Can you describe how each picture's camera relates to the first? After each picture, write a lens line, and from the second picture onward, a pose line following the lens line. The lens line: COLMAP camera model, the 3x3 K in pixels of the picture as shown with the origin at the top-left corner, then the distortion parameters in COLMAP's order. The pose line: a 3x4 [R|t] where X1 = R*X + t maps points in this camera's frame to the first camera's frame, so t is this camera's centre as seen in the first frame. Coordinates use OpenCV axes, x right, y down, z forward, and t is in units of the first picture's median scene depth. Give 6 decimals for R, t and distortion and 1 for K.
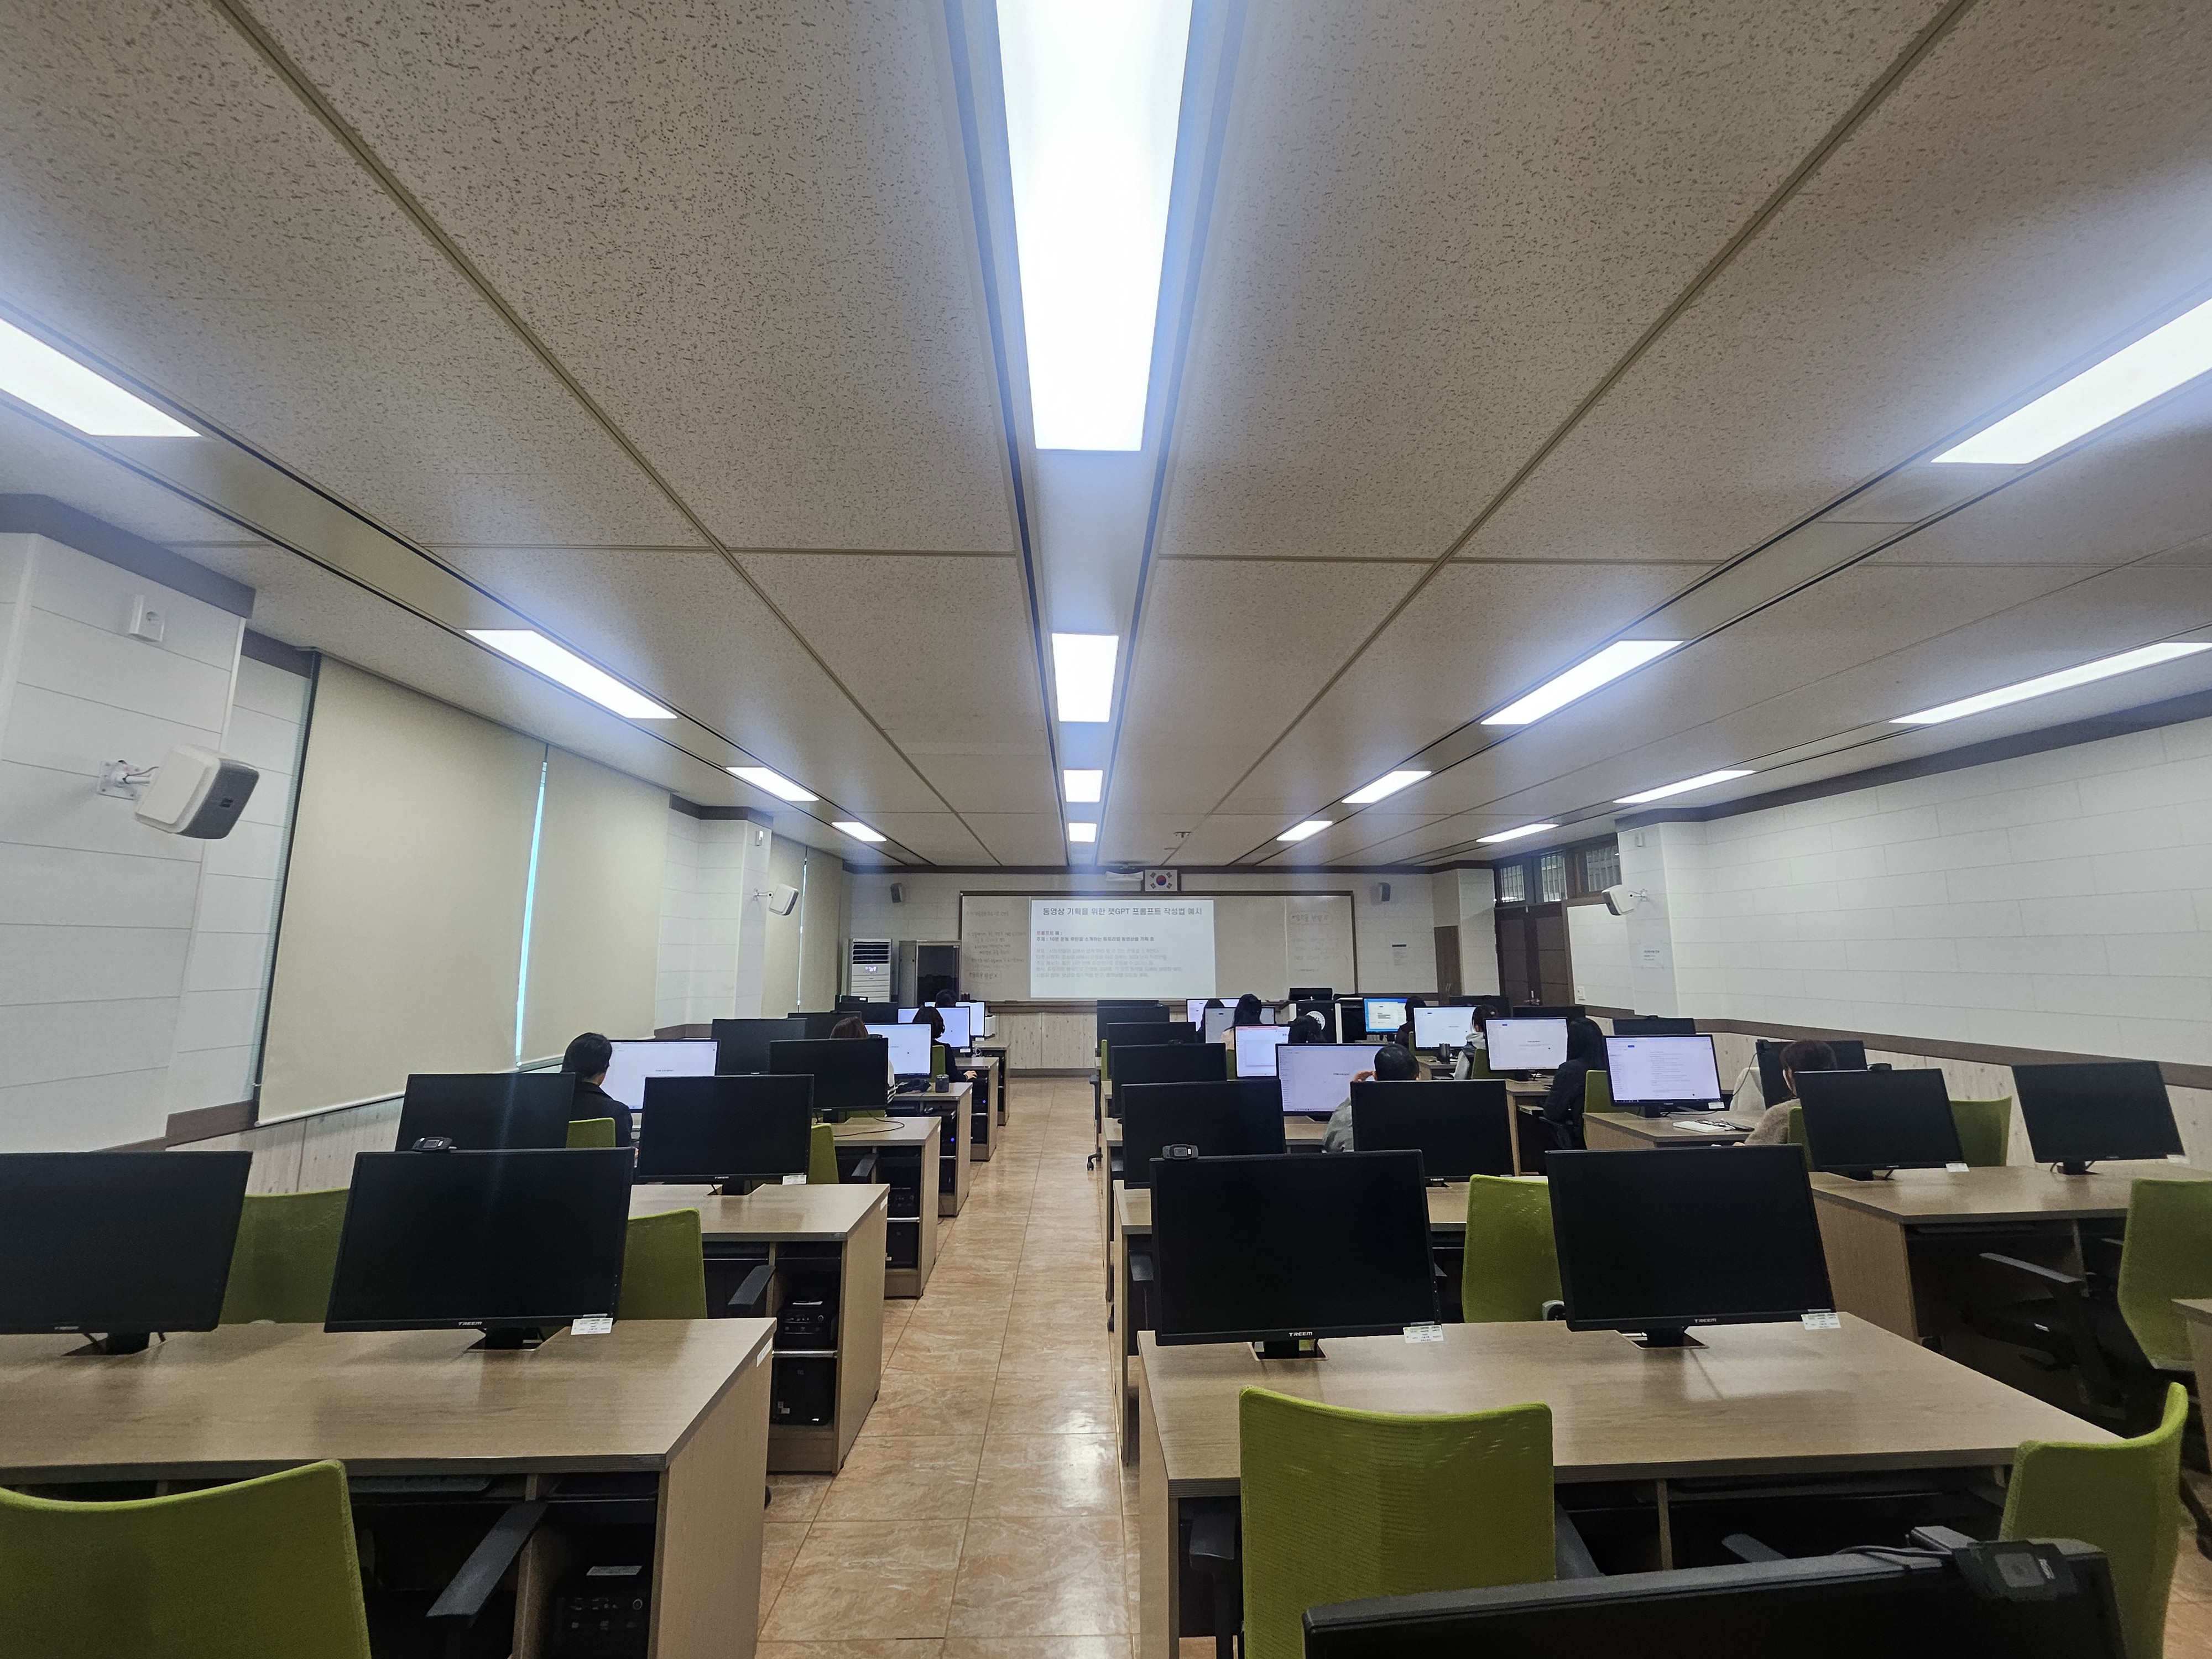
lens RADIAL K [[870.3, 0, 1093.4], [0, 870.3, 827.4], [0, 0, 1]] dist [-0.001360, -0.000124]
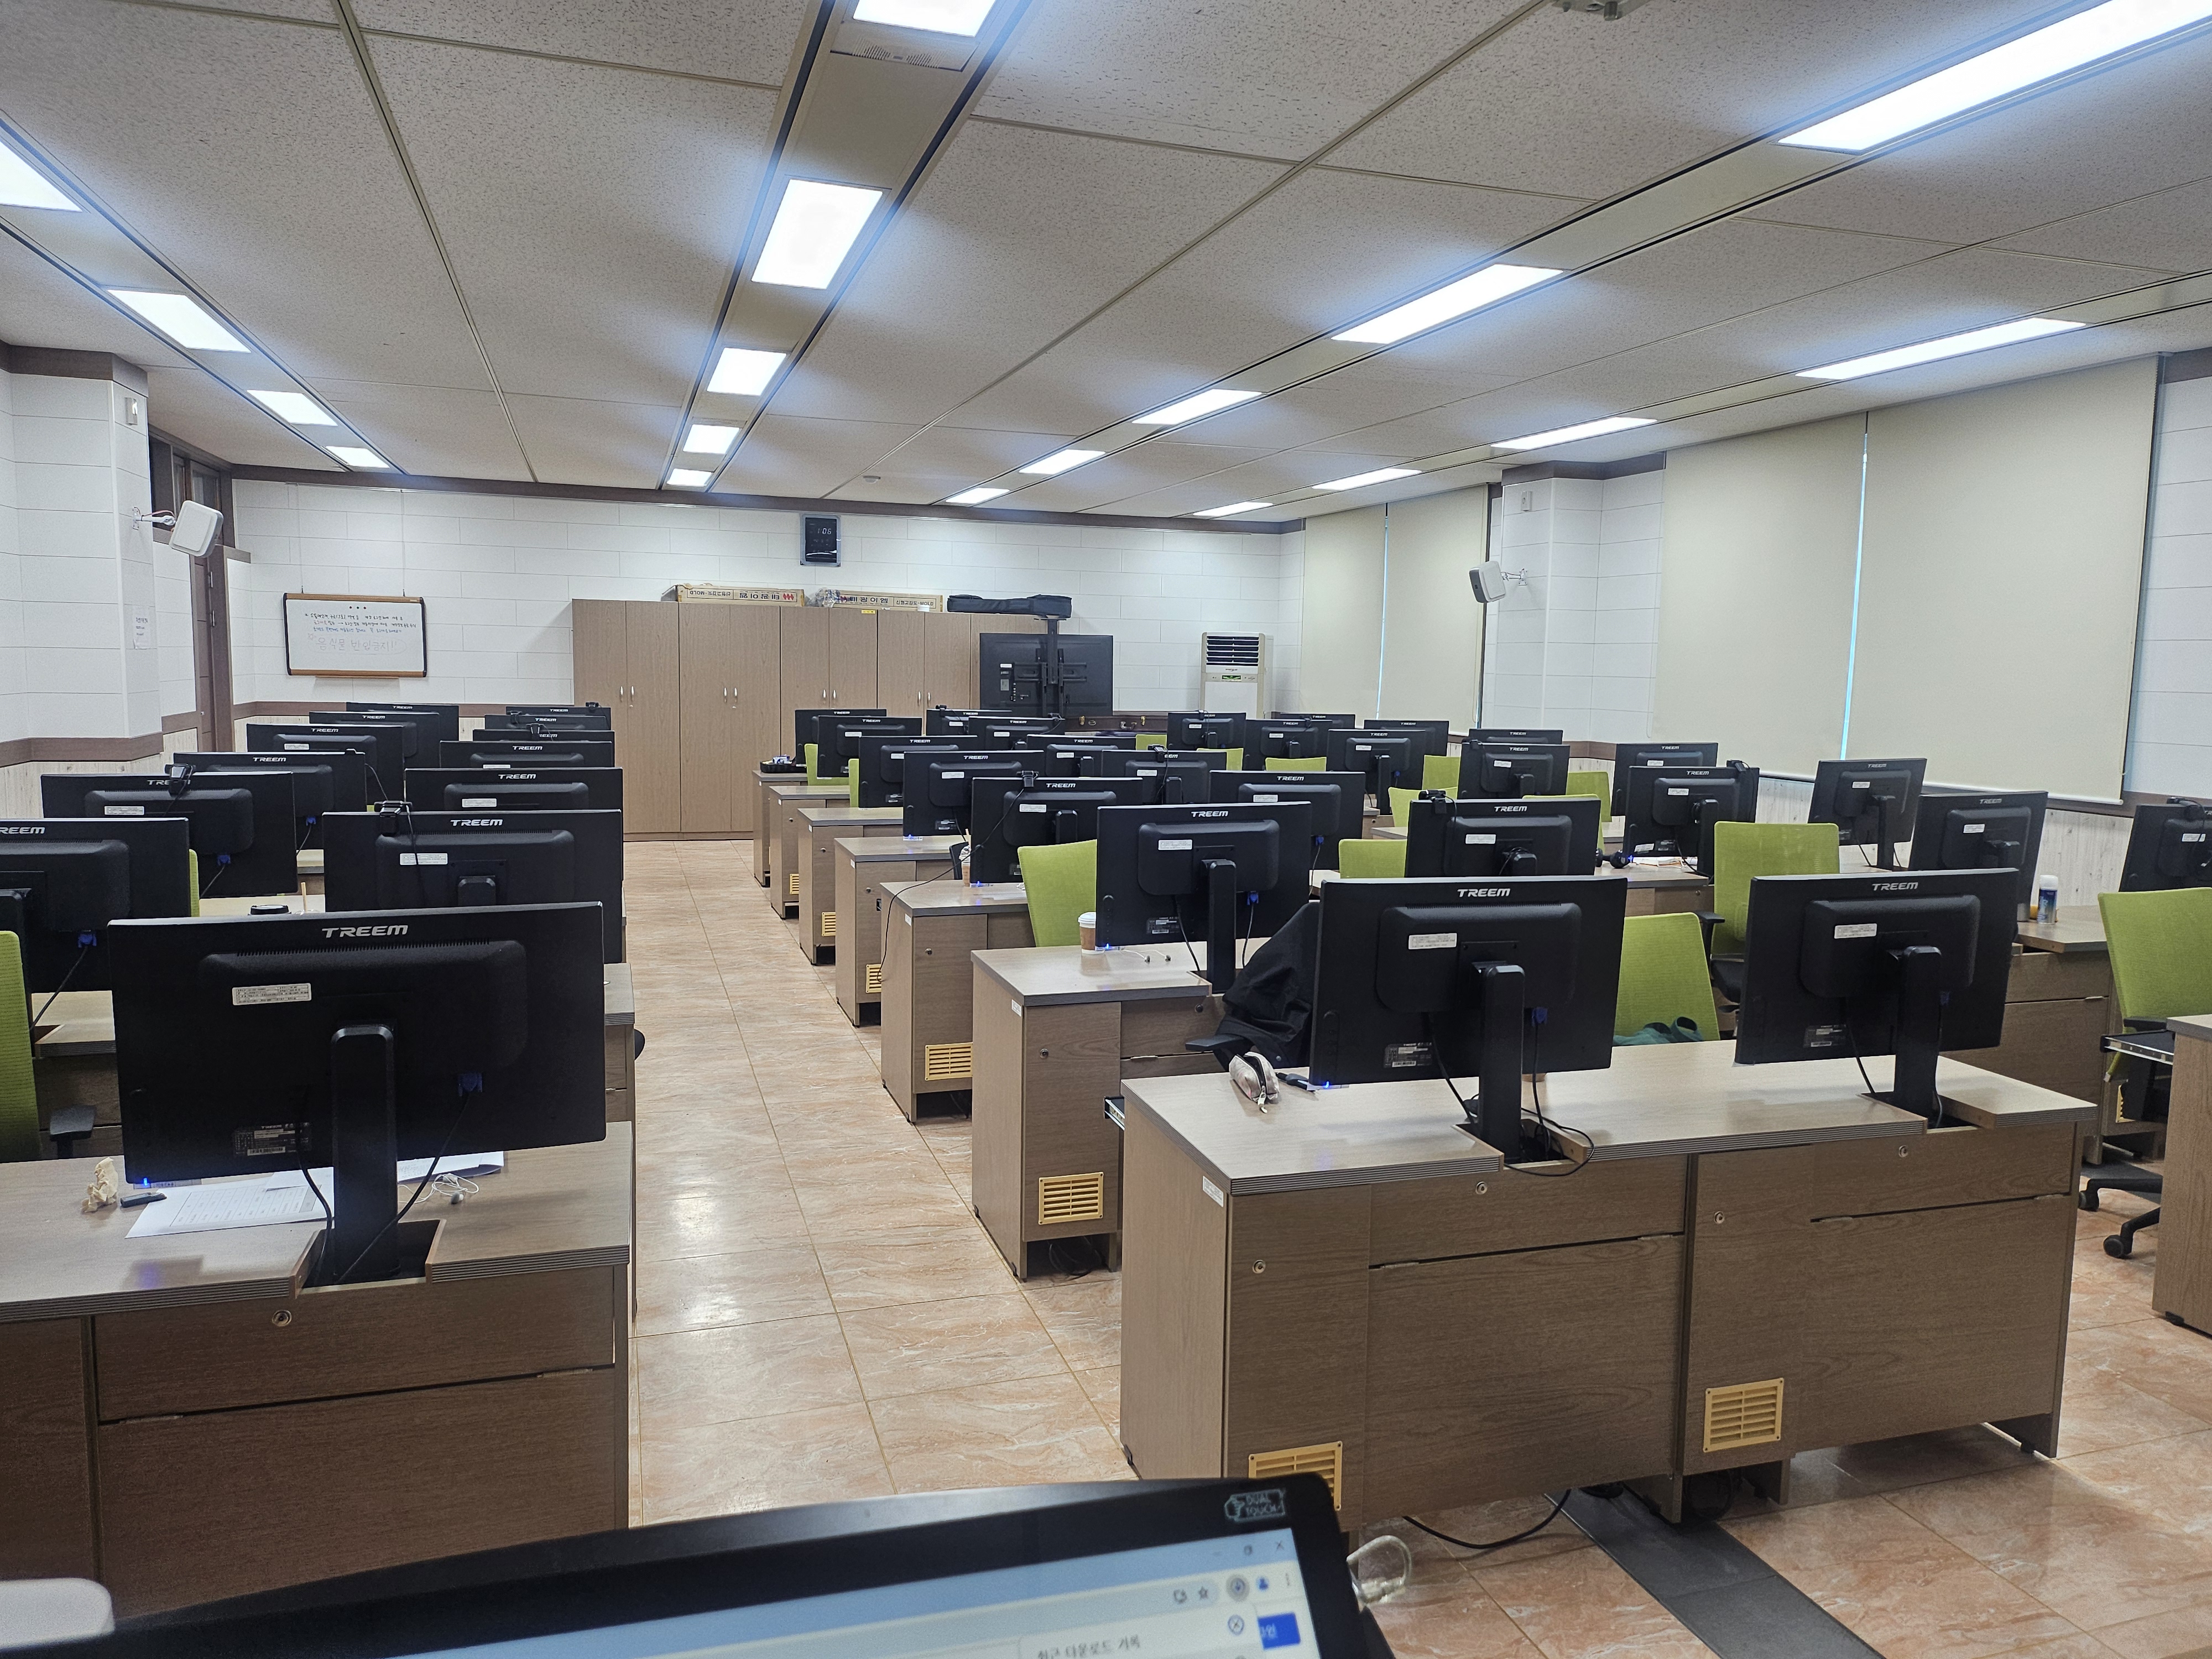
lens RADIAL K [[1537.4, 0, 1106.0], [0, 1537.4, 829.5], [0, 0, 1]] dist [0.081614, -0.086302]
pose [[0.960282, -0.007983, 0.278917, -0.170041], [-0.064091, 0.966554, 0.248326, -0.042759], [-0.271571, -0.256339, 0.927653, -0.416083]]
